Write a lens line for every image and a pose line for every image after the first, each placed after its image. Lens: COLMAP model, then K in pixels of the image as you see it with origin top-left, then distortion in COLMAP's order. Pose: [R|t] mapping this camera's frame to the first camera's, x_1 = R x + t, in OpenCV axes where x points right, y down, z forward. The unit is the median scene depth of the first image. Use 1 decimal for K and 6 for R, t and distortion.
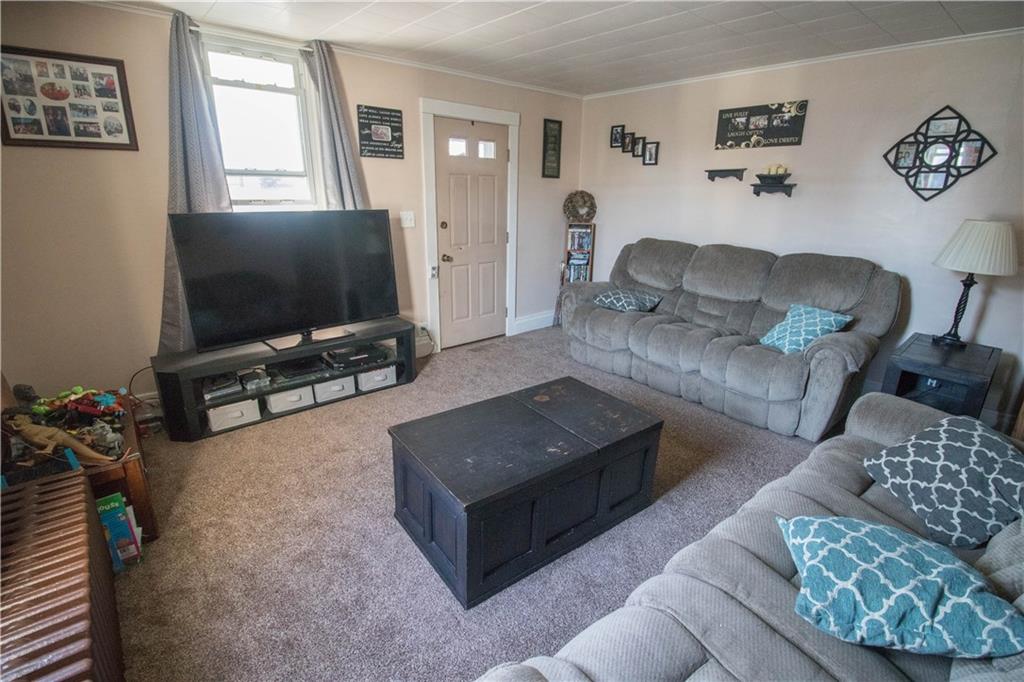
lens RADIAL K [[475.2, 0, 512.3], [0, 475.2, 336.4], [0, 0, 1]] dist [0.002092, -0.012180]
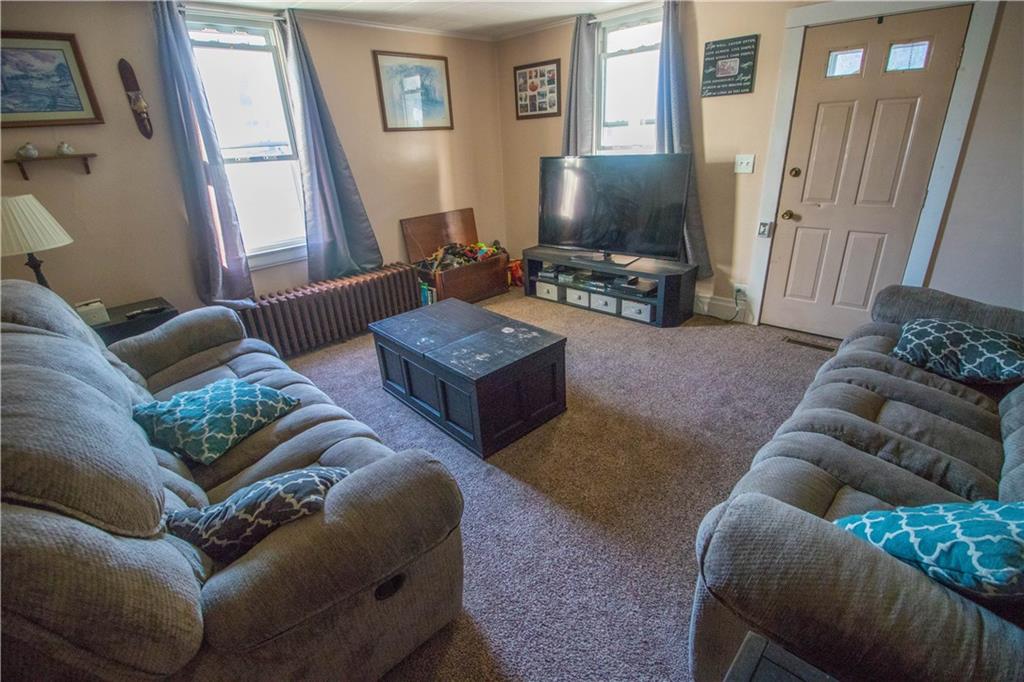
lens RADIAL K [[475.2, 0, 512.3], [0, 475.2, 336.4], [0, 0, 1]] dist [0.002092, -0.012180]
pose [[0.088905, 0.363065, -0.927513, 0.762259], [-0.239504, 0.911671, 0.333907, -0.162146], [0.966816, 0.192457, 0.168008, 0.554490]]
